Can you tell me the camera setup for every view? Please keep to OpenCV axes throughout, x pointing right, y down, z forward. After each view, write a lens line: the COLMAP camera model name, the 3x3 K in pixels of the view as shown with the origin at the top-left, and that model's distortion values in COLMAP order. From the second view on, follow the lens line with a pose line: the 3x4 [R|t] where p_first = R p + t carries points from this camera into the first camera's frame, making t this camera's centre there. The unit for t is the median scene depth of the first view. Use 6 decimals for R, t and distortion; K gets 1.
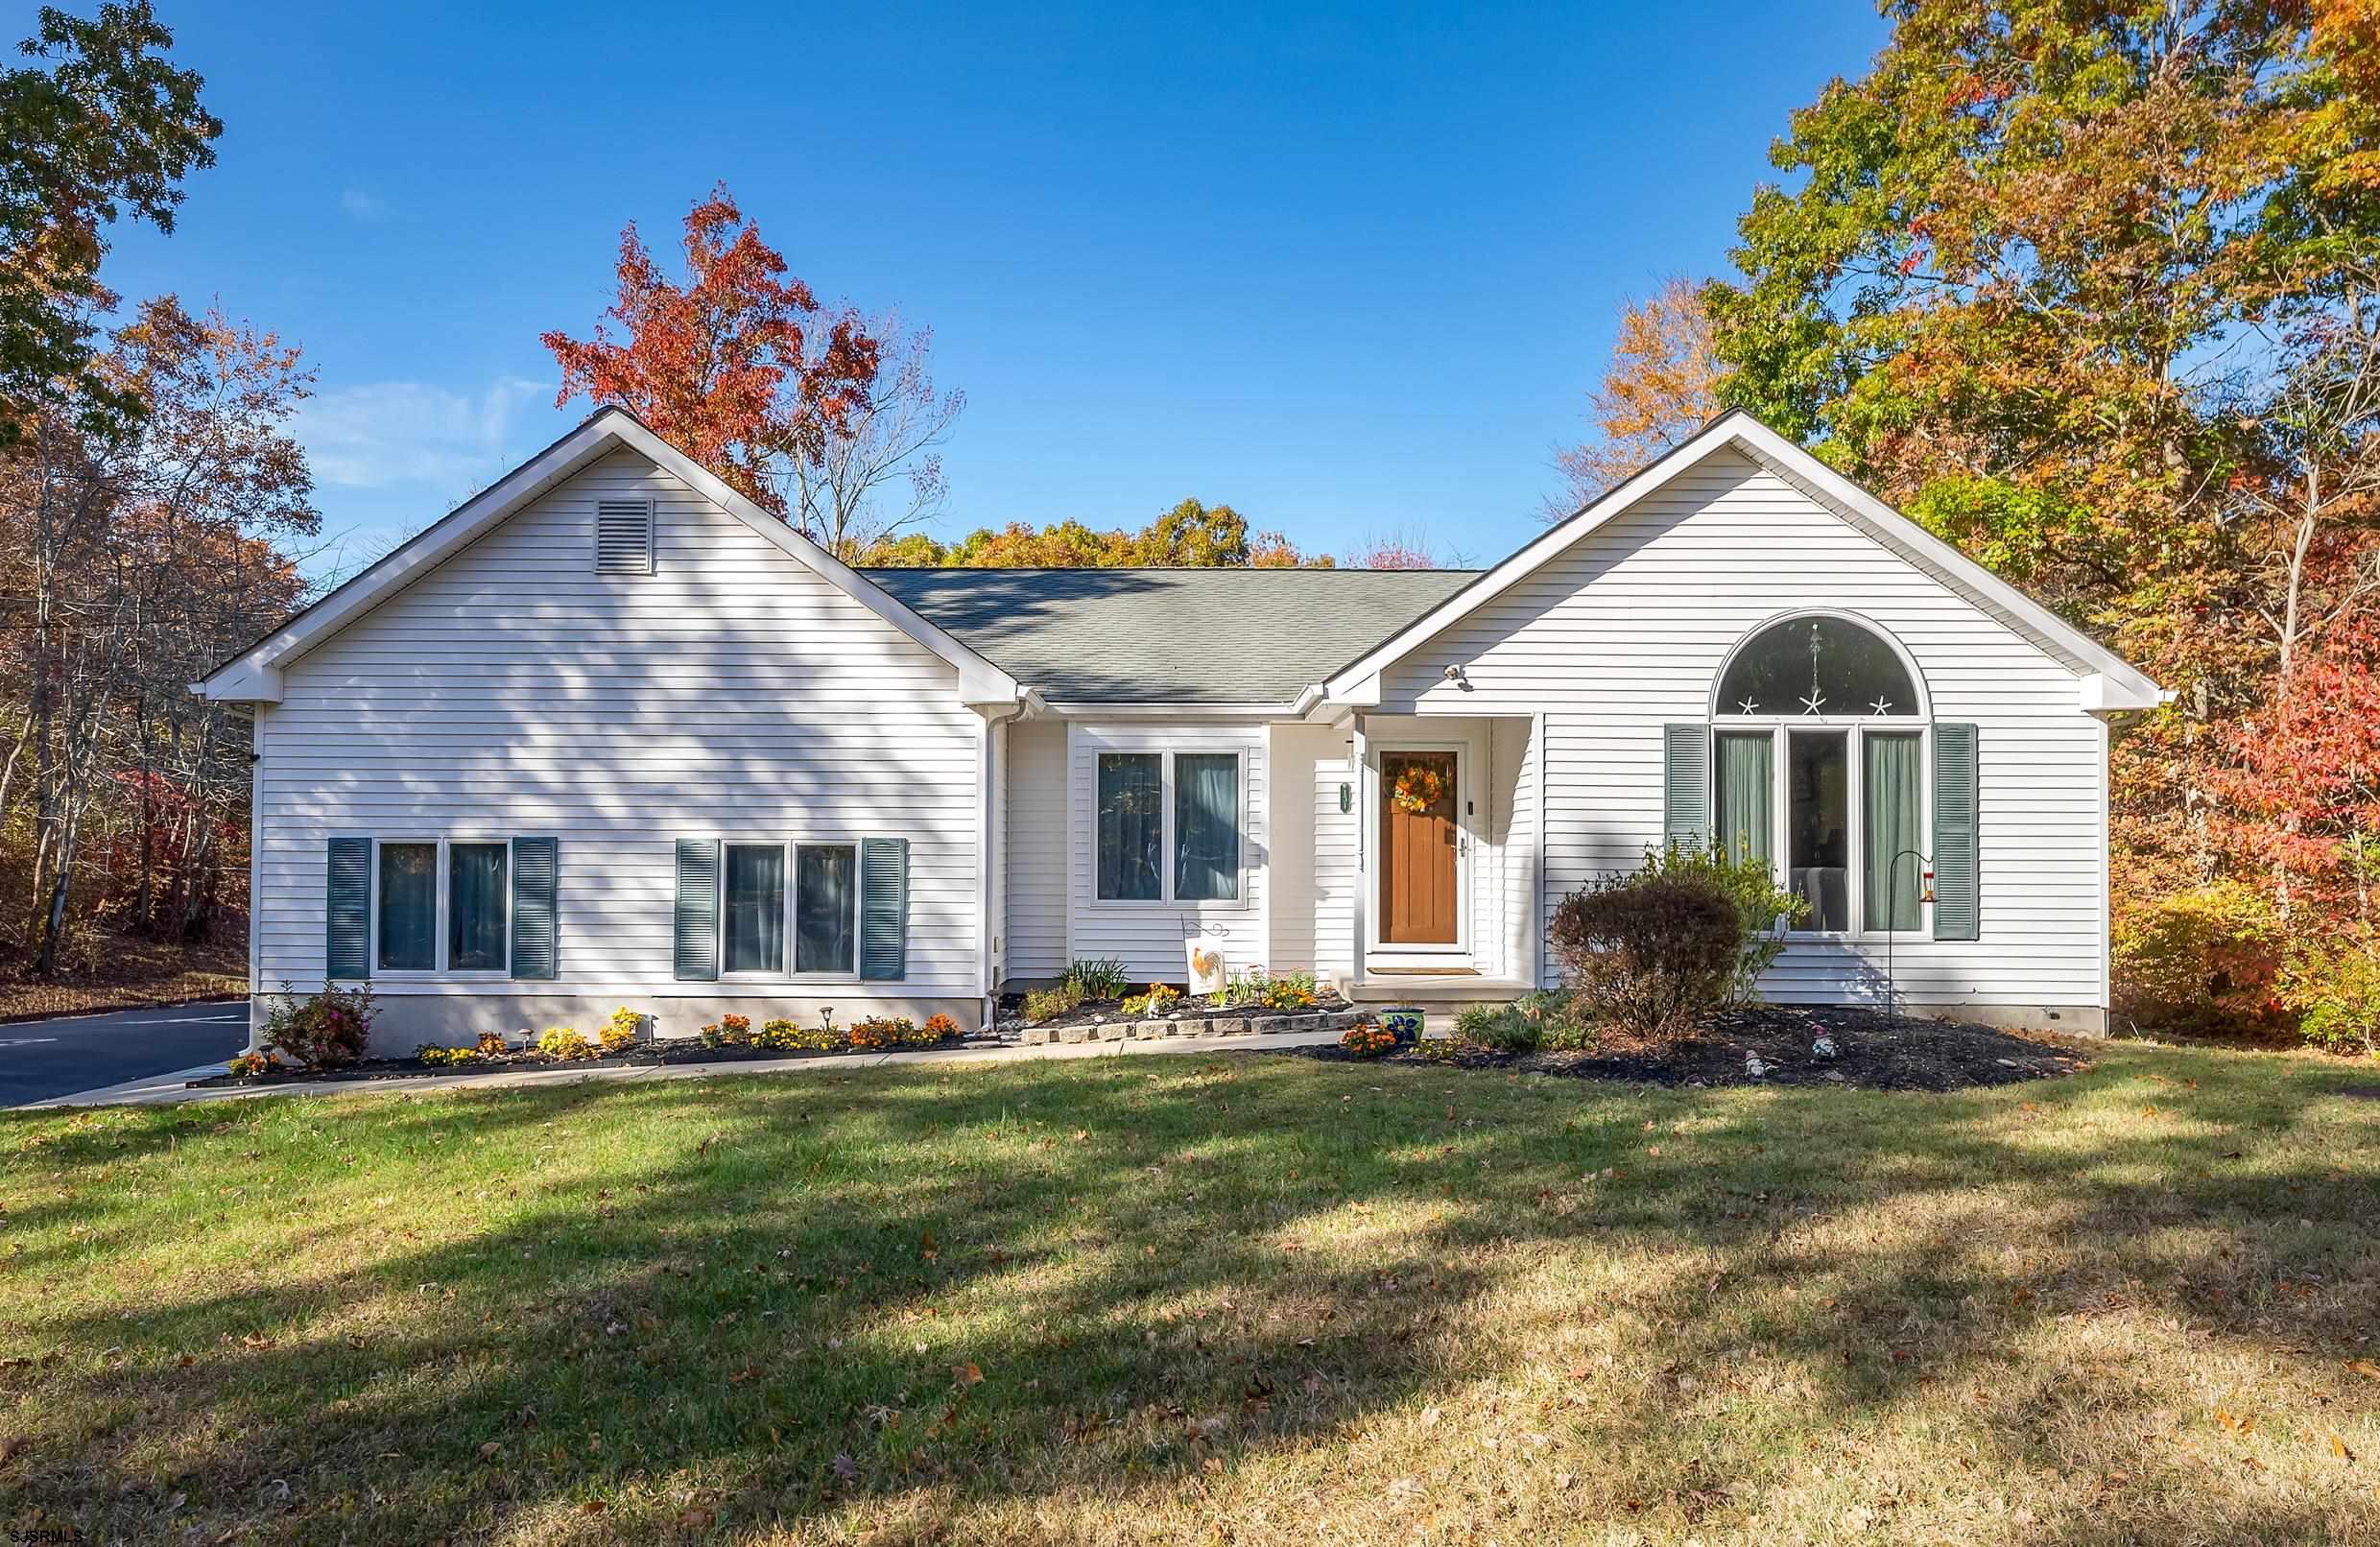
lens RADIAL K [[1575.3, 0, 1190.0], [0, 1575.3, 773.5], [0, 0, 1]] dist [0.004952, 0.000310]
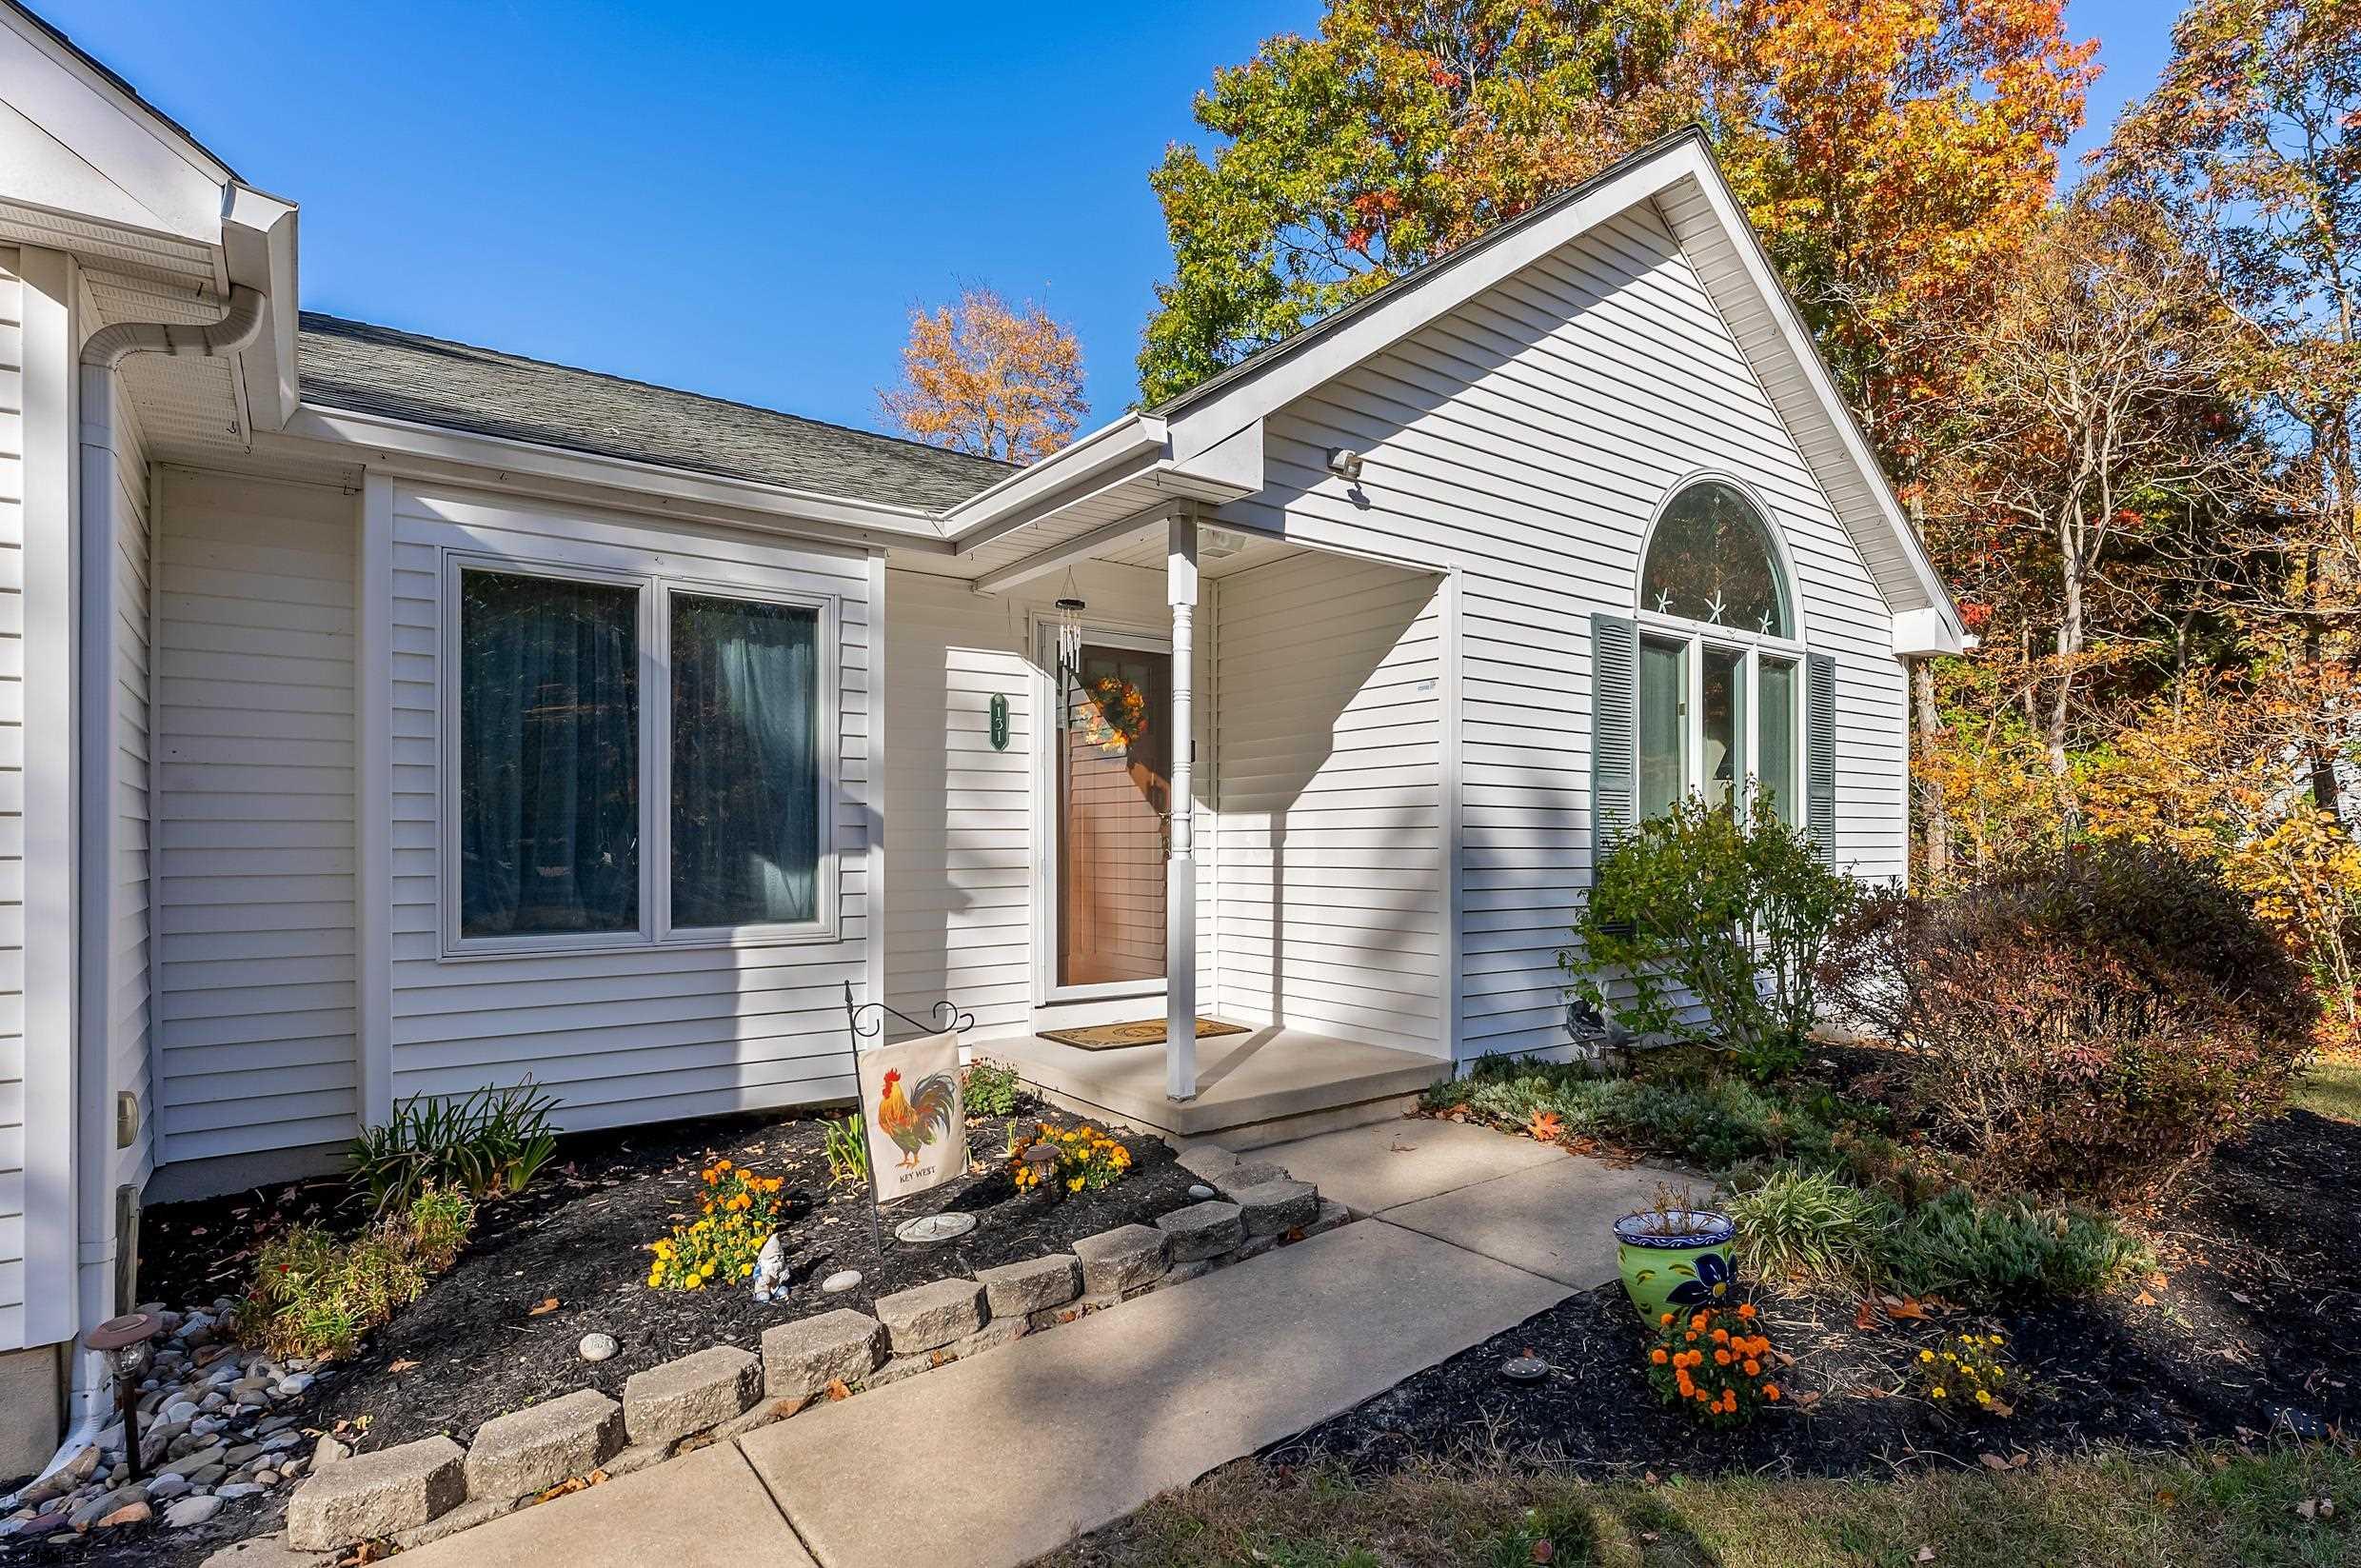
lens RADIAL K [[1133.3, 0, 1187.4], [0, 1133.3, 830.6], [0, 0, 1]] dist [-0.000496, 0.000163]
pose [[0.795251, 0.000961, 0.606280, -0.086921], [-0.024353, 0.999242, 0.030359, 0.040189], [-0.605791, -0.038908, 0.794672, 0.665096]]
